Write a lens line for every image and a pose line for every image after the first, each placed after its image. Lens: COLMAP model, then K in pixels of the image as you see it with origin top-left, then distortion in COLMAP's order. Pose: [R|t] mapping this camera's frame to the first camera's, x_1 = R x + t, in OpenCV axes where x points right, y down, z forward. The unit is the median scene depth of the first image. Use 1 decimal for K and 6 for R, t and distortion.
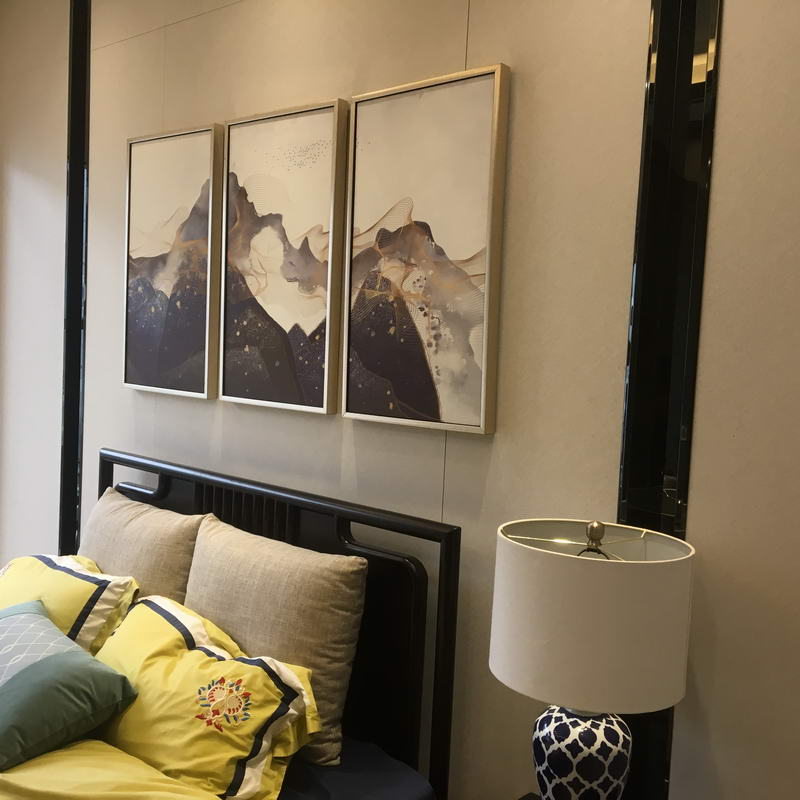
lens RADIAL K [[897.5, 0, 397.7], [0, 897.5, 396.7], [0, 0, 1]] dist [0.118885, -0.245566]
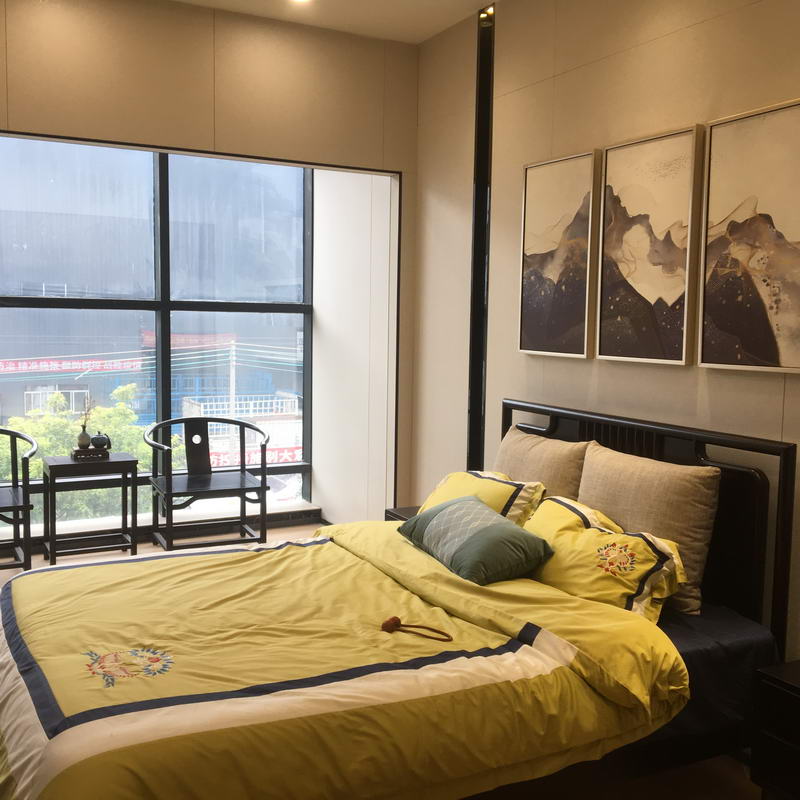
lens RADIAL K [[897.5, 0, 397.7], [0, 897.5, 396.7], [0, 0, 1]] dist [0.118885, -0.245566]
pose [[0.936621, -0.000171, -0.350344, -0.009106], [0.005086, 0.999901, 0.013109, 0.047470], [0.350307, -0.014061, 0.936529, -0.397864]]
